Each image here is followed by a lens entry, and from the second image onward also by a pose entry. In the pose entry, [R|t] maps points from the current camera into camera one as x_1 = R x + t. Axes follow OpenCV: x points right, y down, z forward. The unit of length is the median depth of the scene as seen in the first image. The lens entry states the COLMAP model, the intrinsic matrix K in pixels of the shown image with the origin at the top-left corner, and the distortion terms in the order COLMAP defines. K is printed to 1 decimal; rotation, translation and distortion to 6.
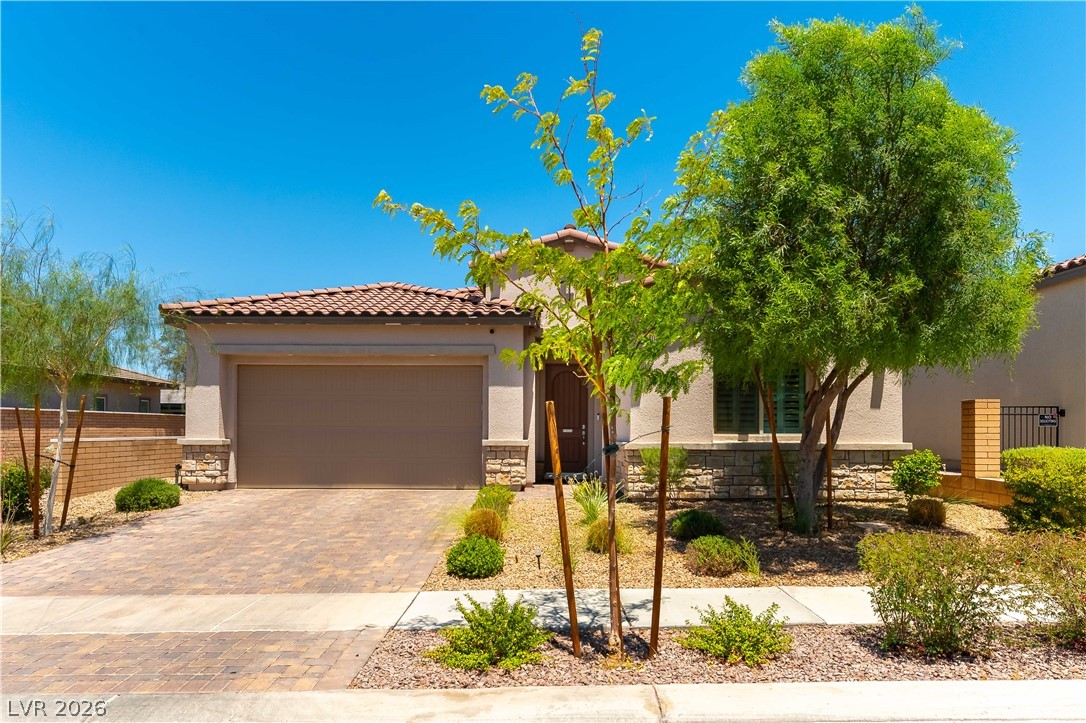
lens RADIAL K [[684.8, 0, 569.7], [0, 684.8, 419.5], [0, 0, 1]] dist [-0.002247, -0.001365]
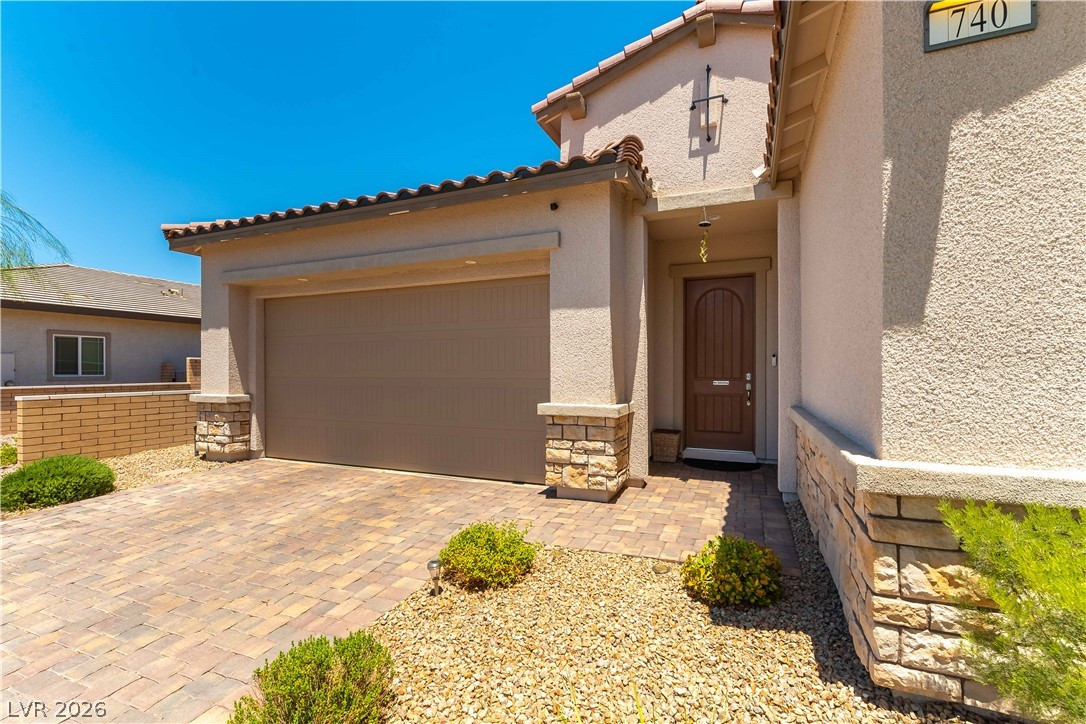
lens RADIAL K [[475.4, 0, 562.7], [0, 475.4, 366.9], [0, 0, 1]] dist [0.000937, -0.000933]
pose [[0.920702, -0.007319, -0.390197, 0.041241], [0.010027, 0.999938, 0.004902, -0.001892], [0.390137, -0.008426, 0.920718, 0.666236]]
